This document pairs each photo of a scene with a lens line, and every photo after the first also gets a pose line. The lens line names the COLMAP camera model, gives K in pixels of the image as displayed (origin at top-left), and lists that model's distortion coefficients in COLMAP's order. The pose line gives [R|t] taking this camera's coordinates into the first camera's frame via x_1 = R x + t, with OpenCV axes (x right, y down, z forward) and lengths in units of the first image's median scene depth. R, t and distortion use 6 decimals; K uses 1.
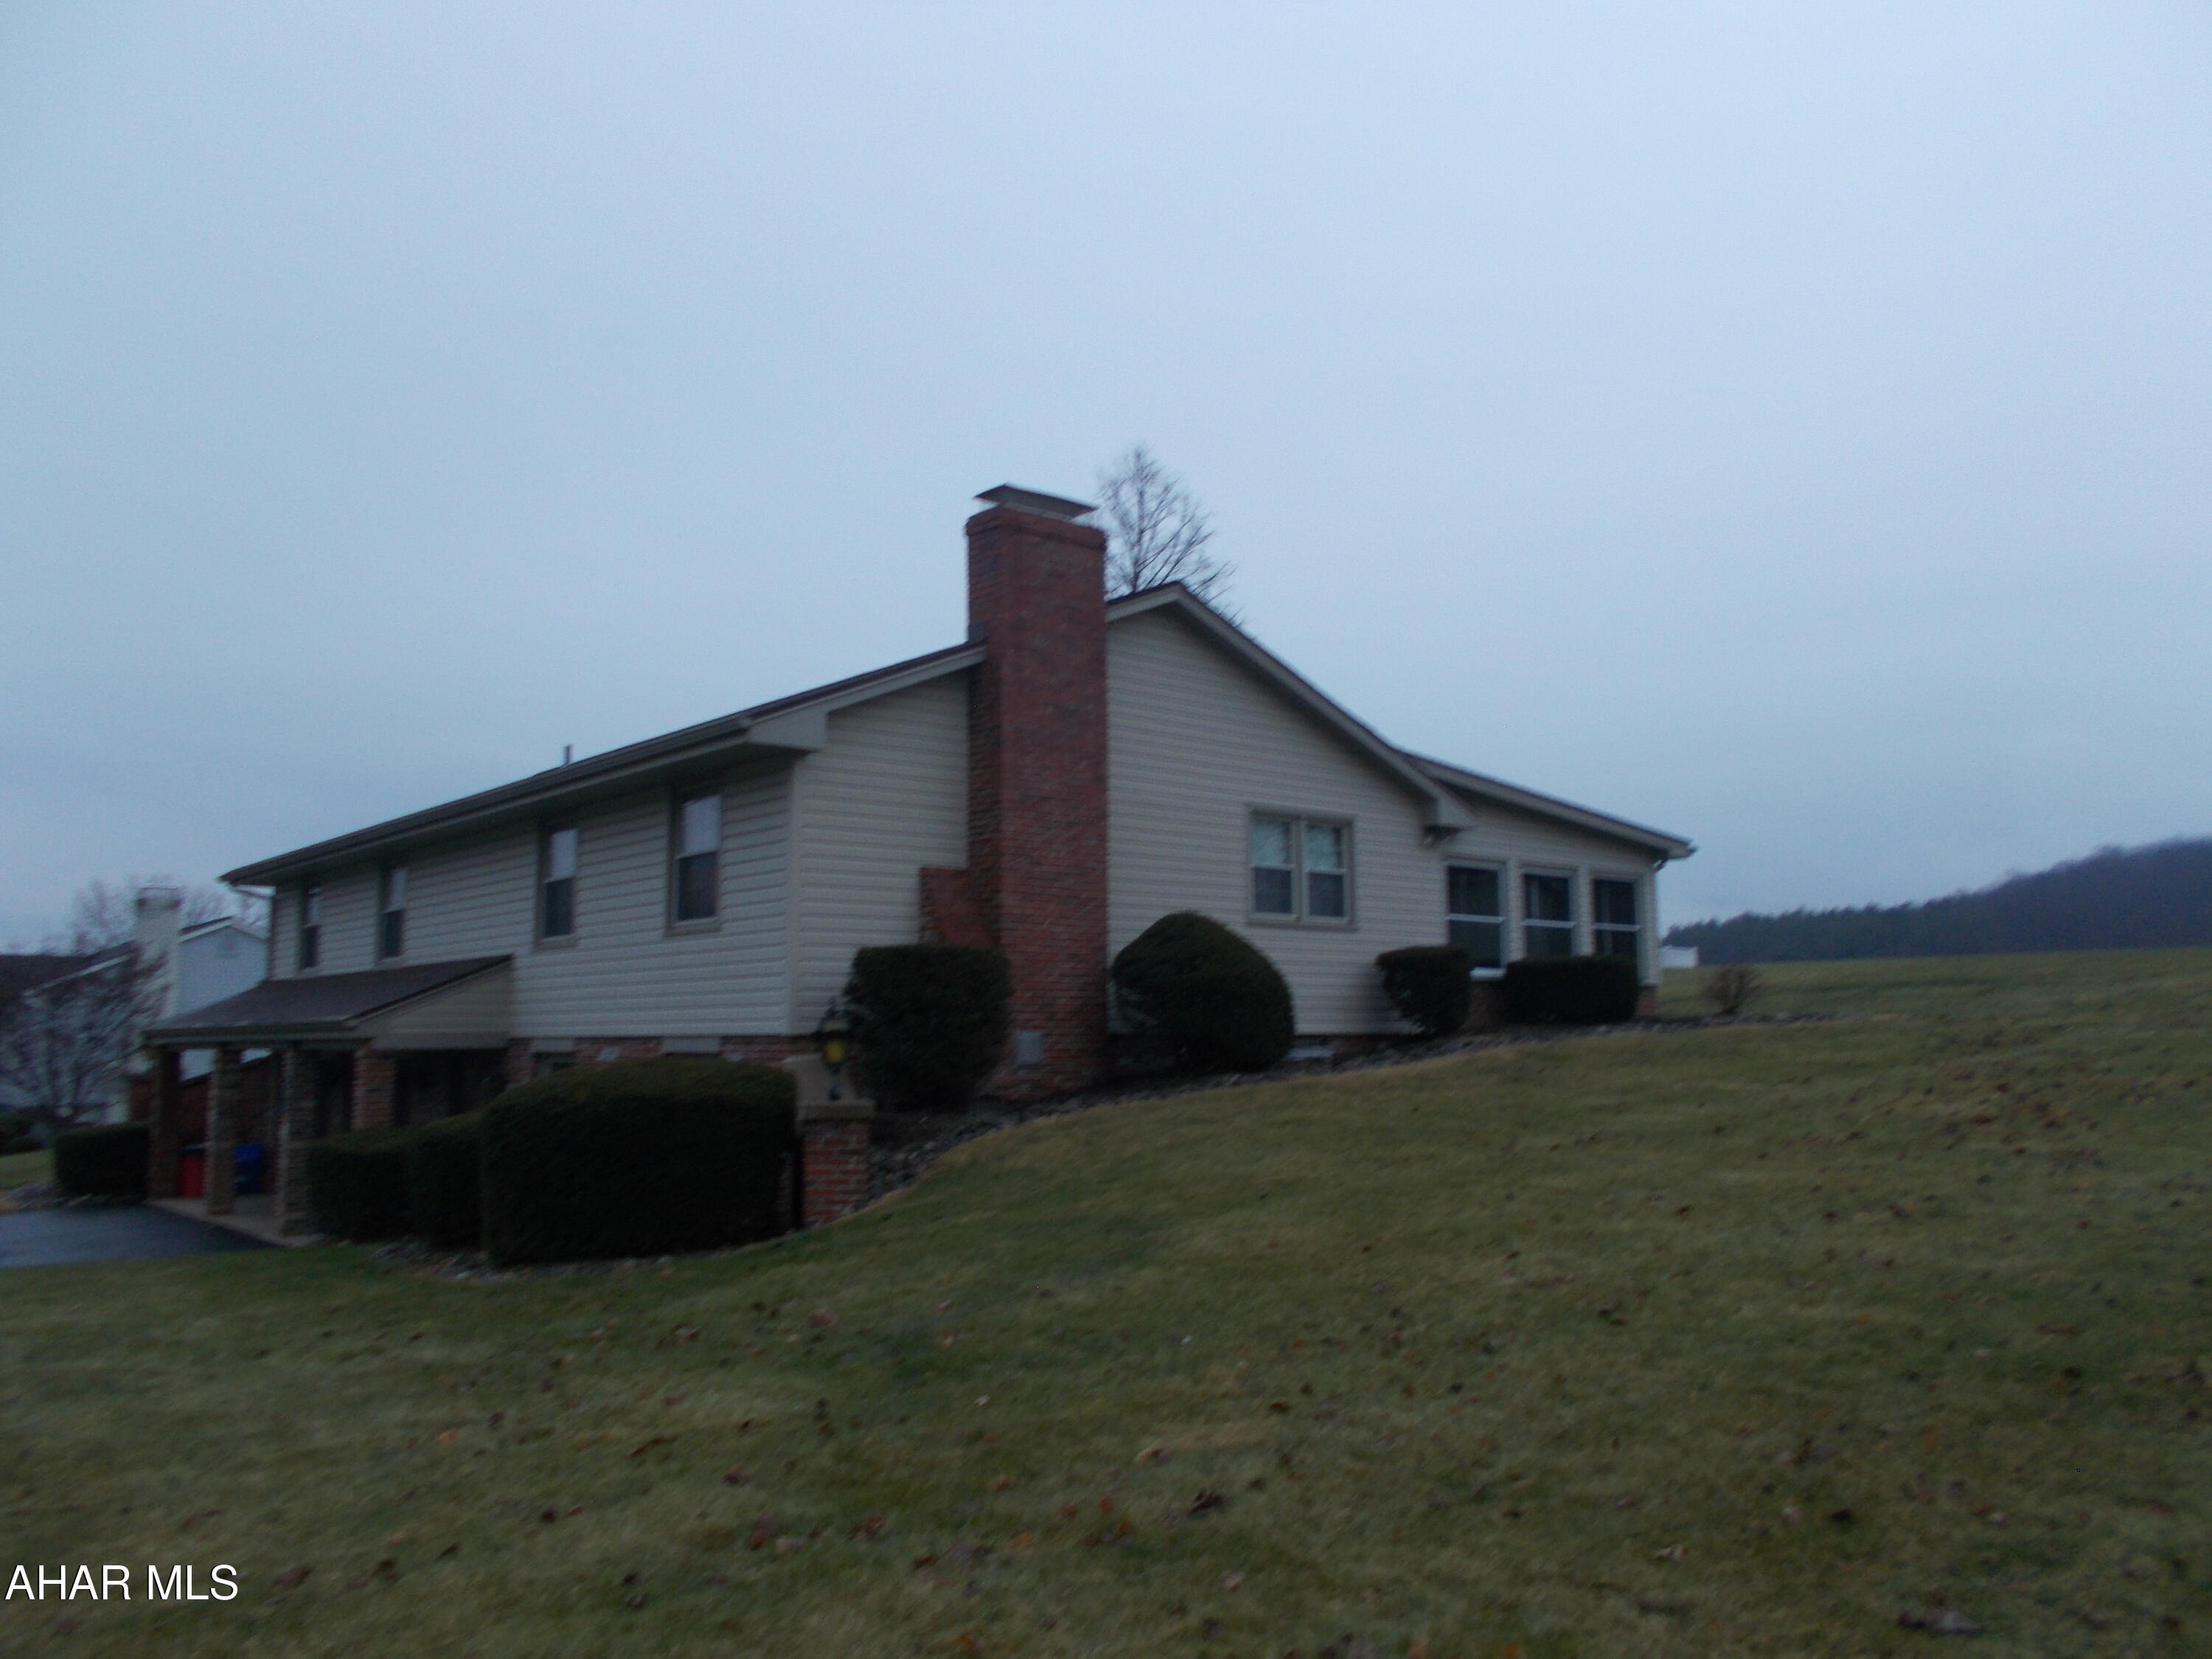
lens RADIAL K [[1732.3, 0, 1106.0], [0, 1732.3, 829.5], [0, 0, 1]] dist [0.004060, -0.008554]
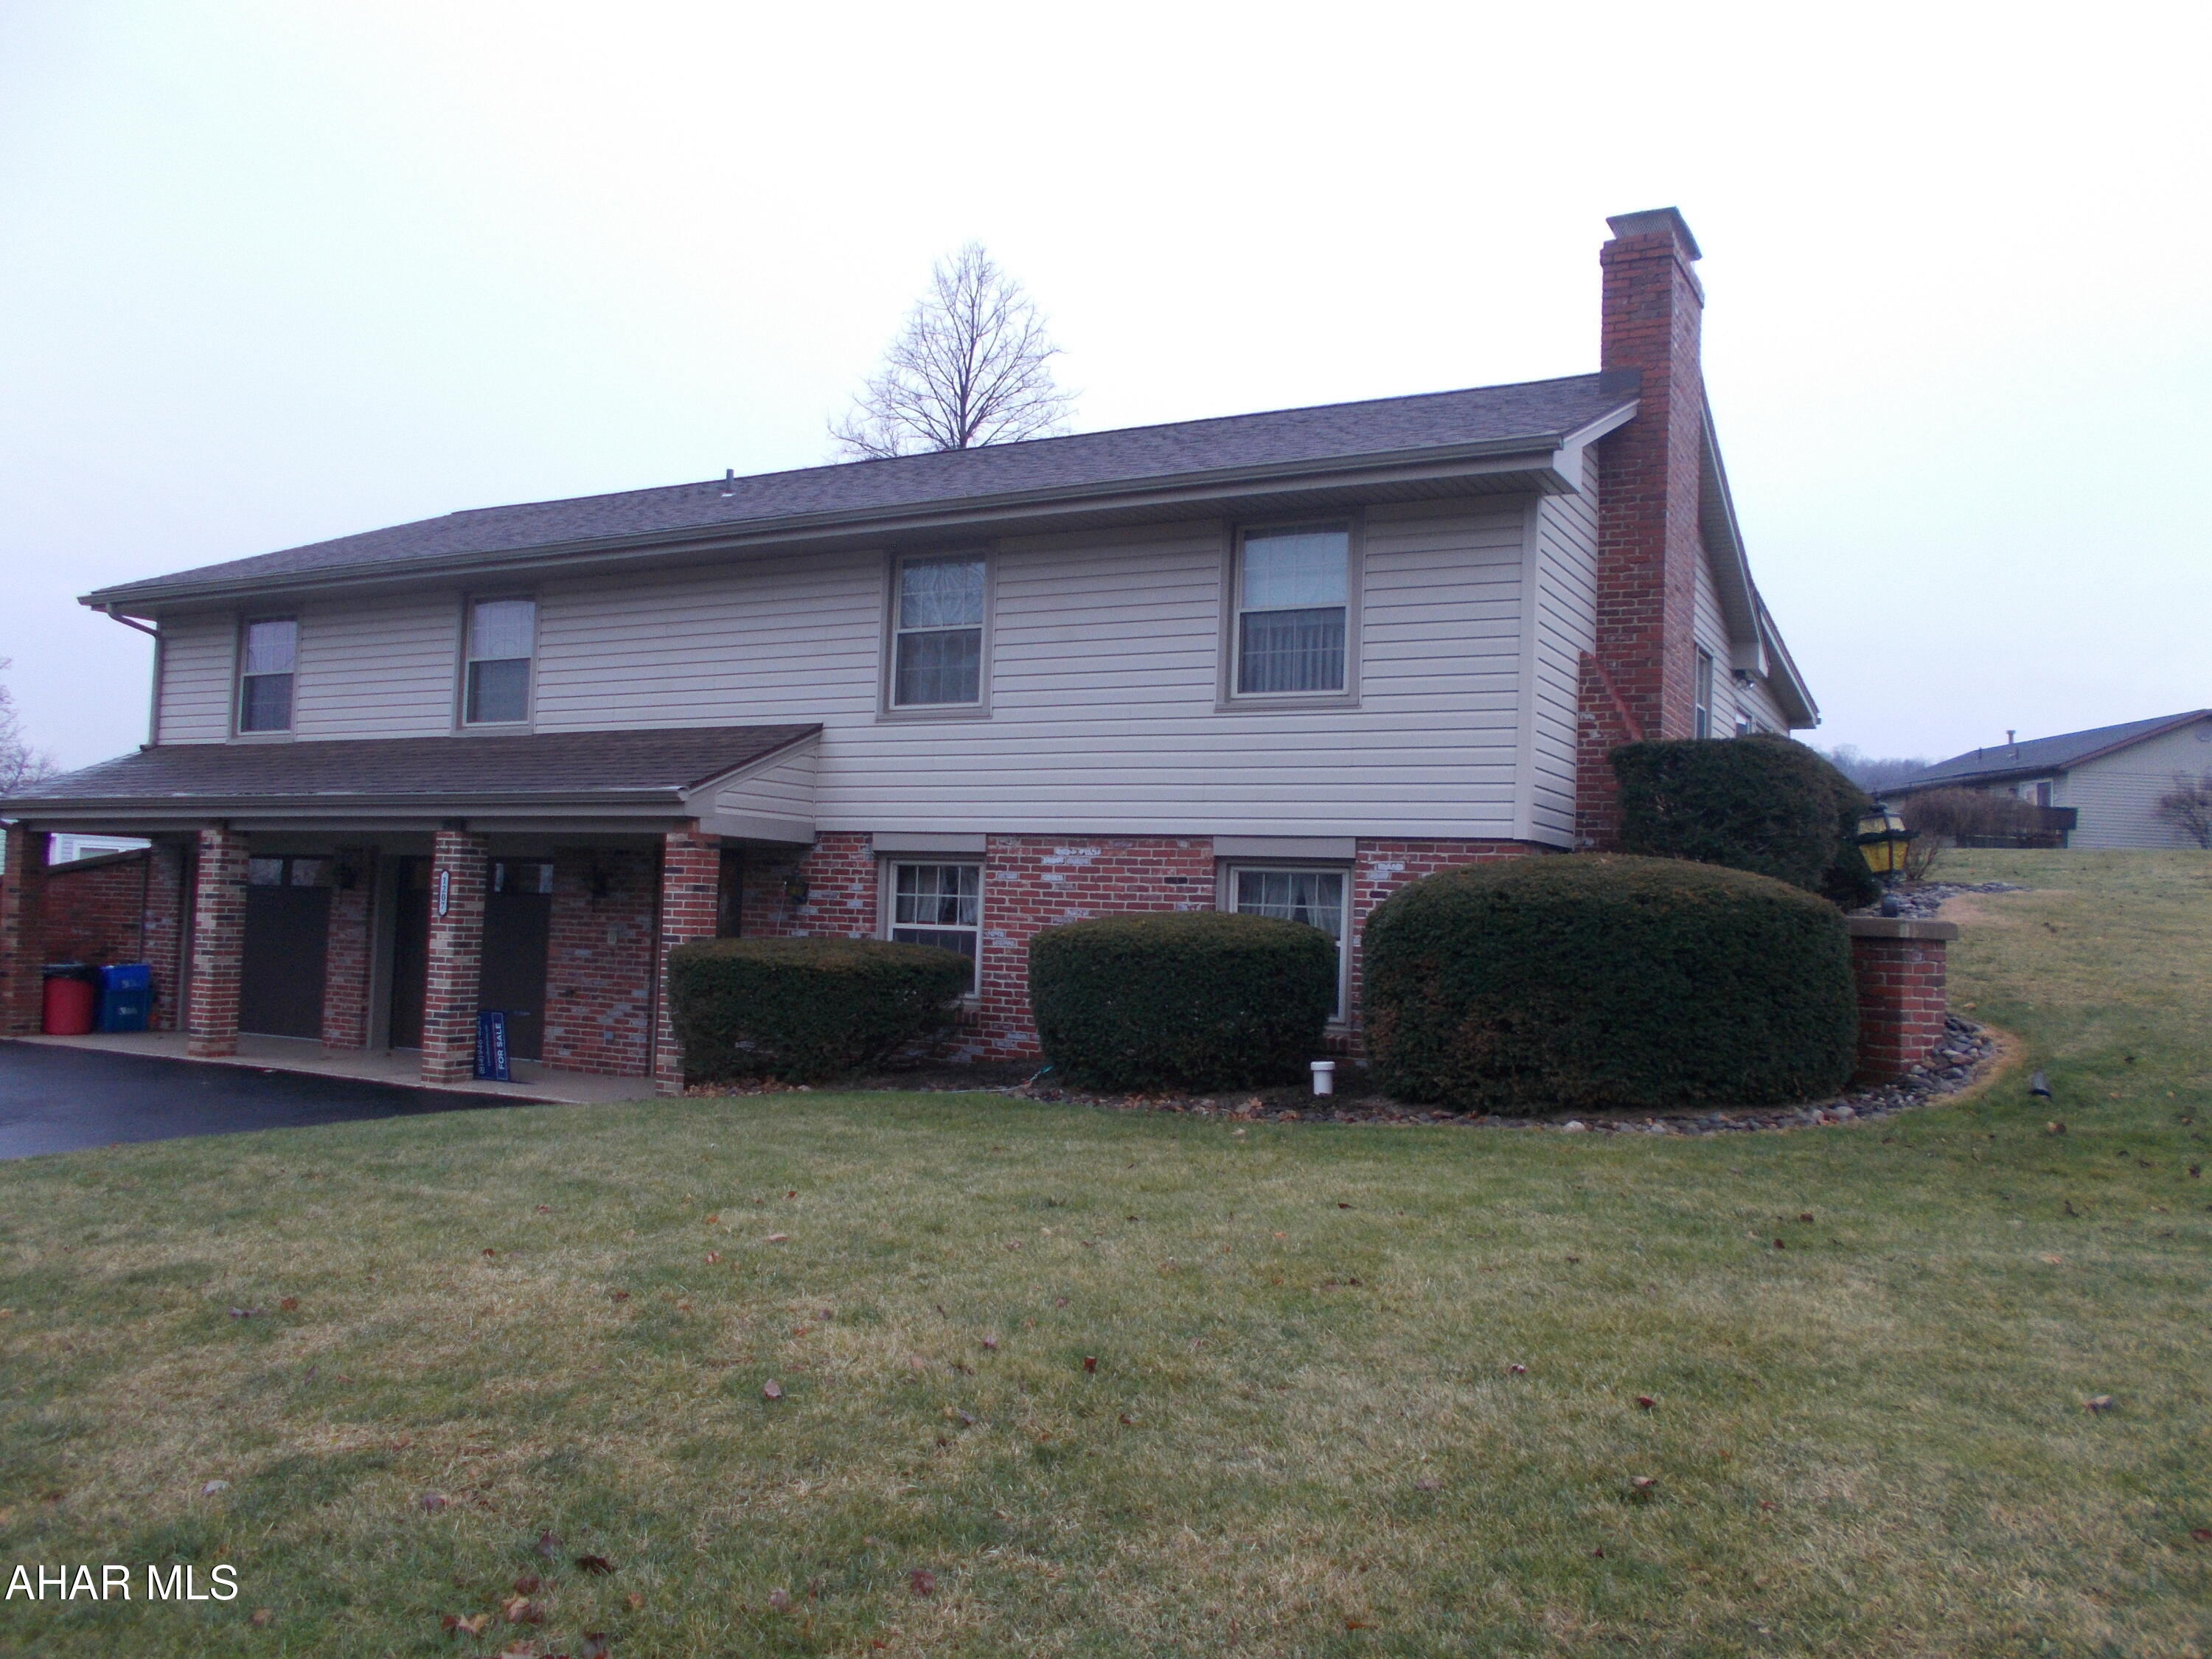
lens RADIAL K [[1732.3, 0, 1106.0], [0, 1732.3, 829.5], [0, 0, 1]] dist [0.004060, -0.008554]
pose [[0.934775, 0.064578, 0.349323, -0.604941], [-0.087443, 0.994910, 0.050068, 0.084928], [-0.344311, -0.077348, 0.935664, 0.288359]]
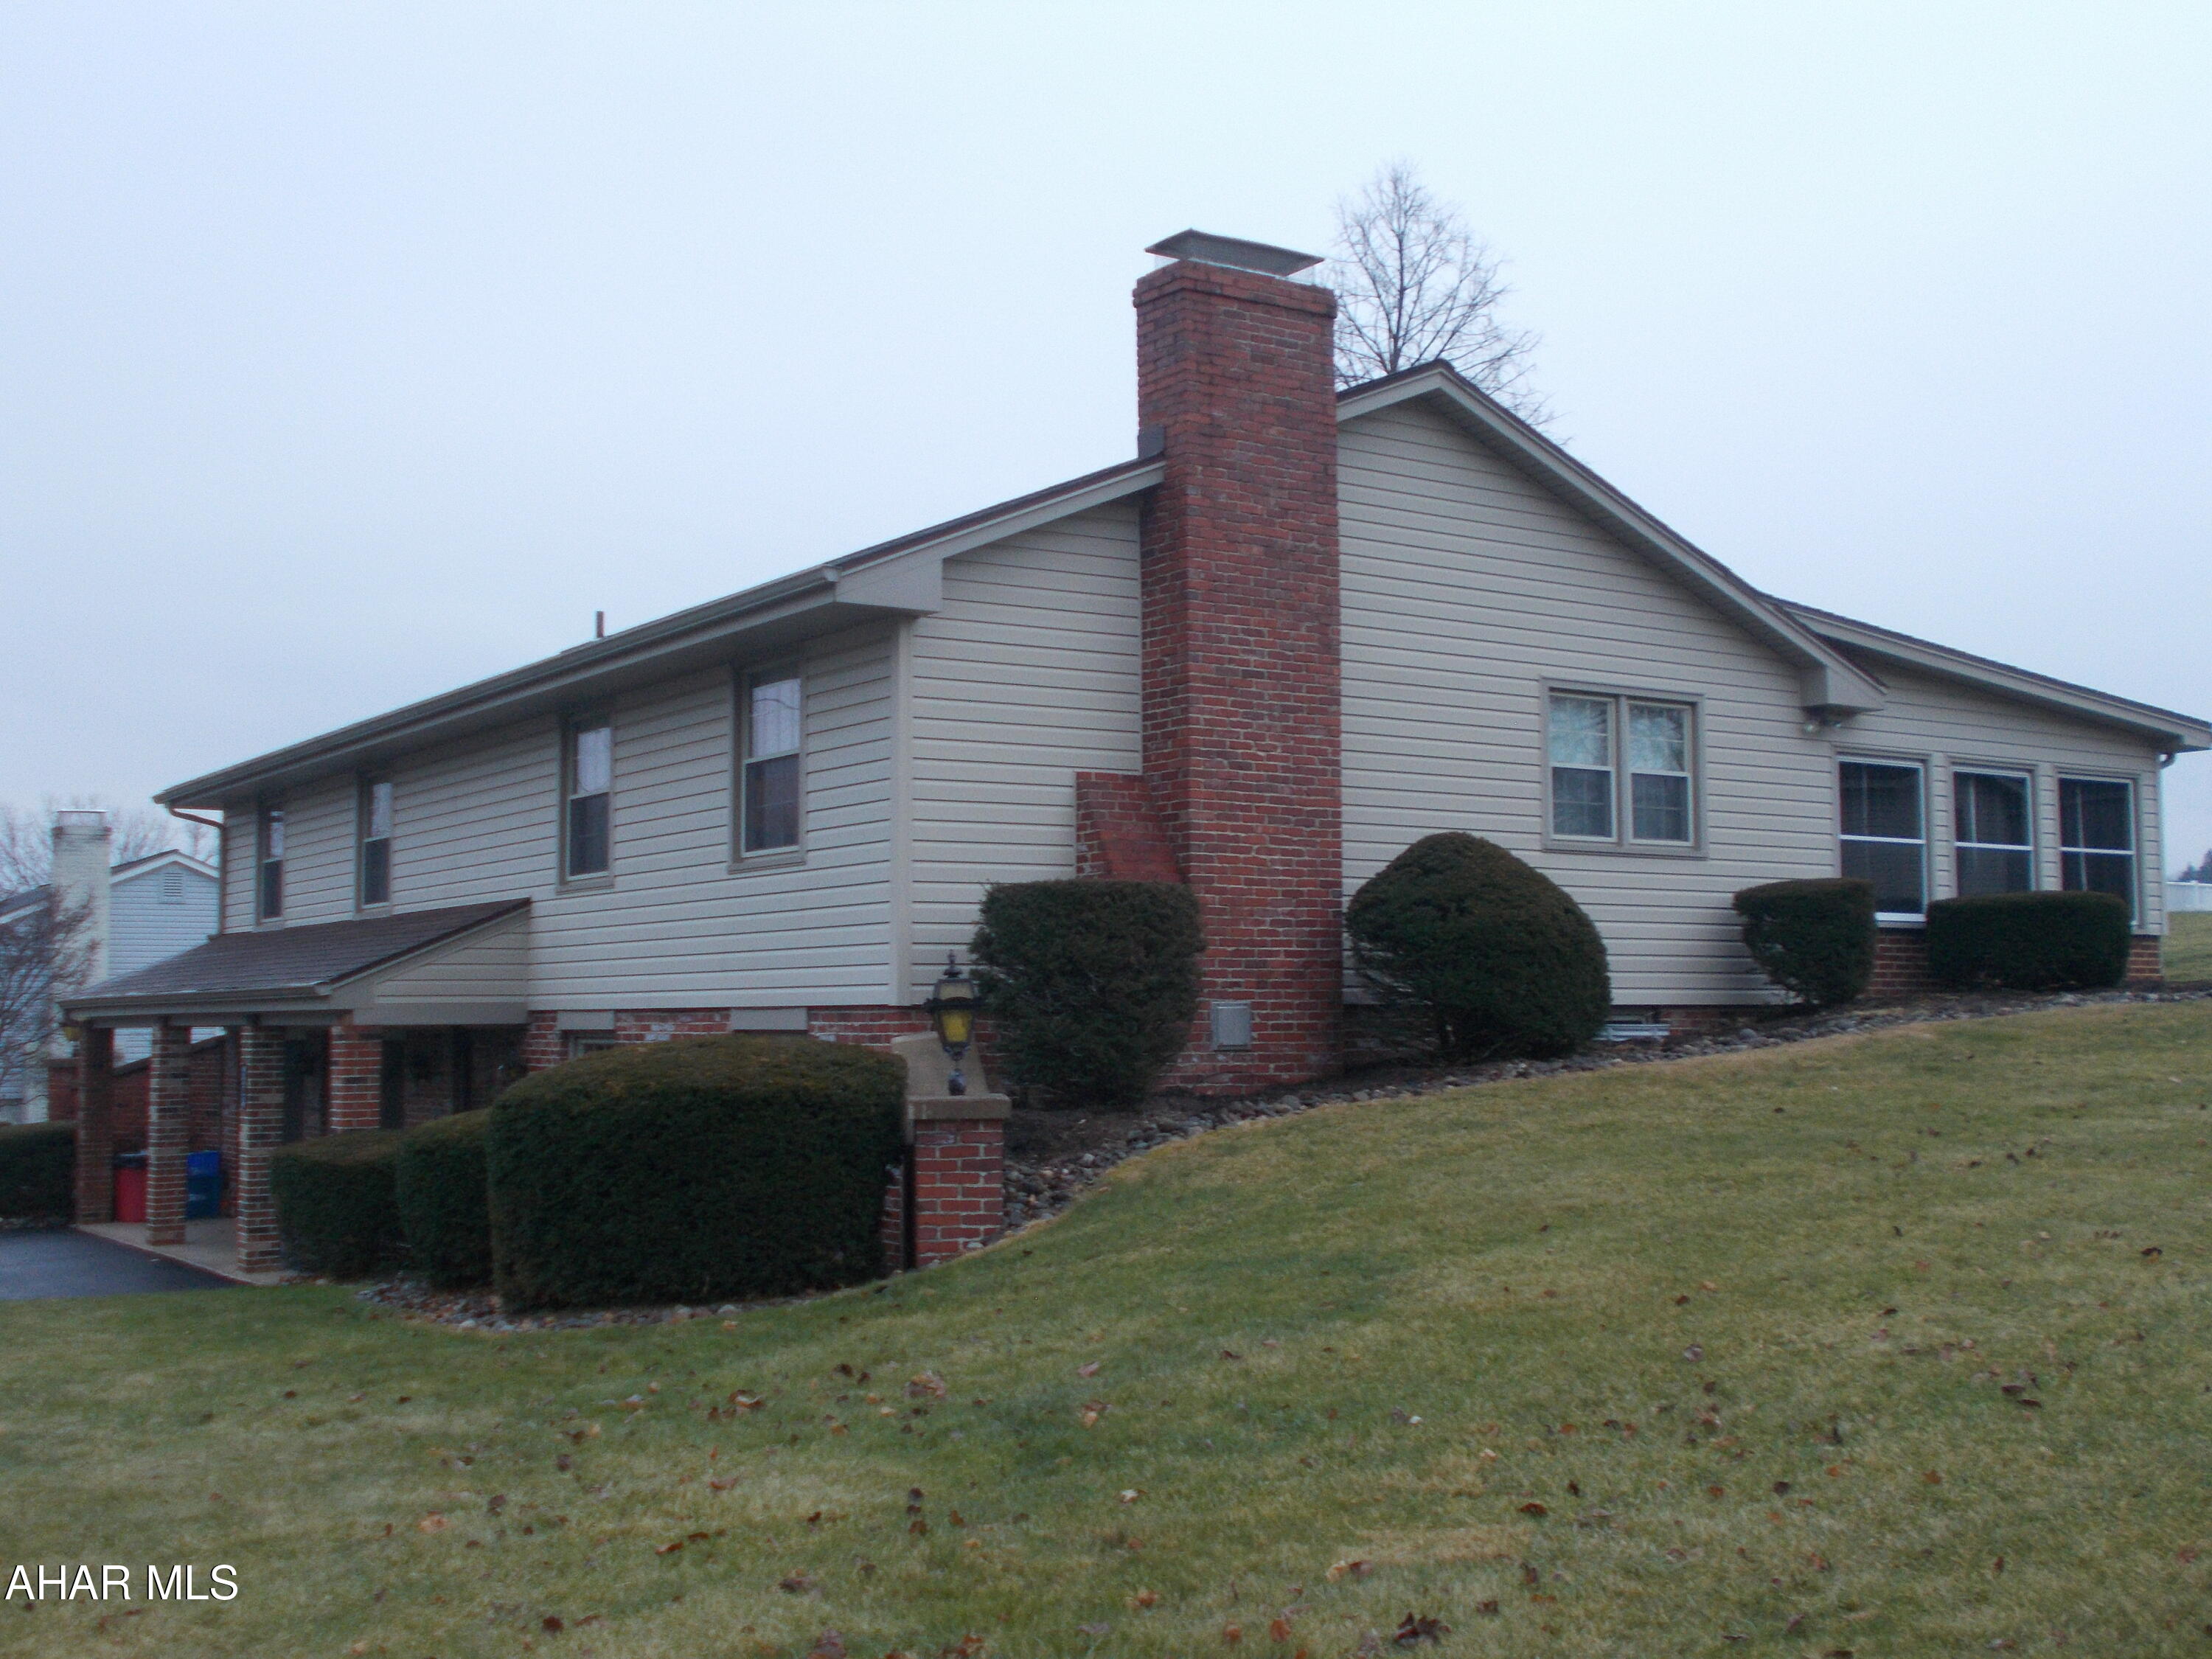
lens RADIAL K [[2451.2, 0, 1106.0], [0, 2451.2, 829.5], [0, 0, 1]] dist [-0.014012, -0.002760]
pose [[0.994486, -0.007857, -0.104579, 0.011299], [0.012521, 0.998952, 0.044023, 0.000543], [0.104123, -0.045090, 0.993542, -0.008705]]
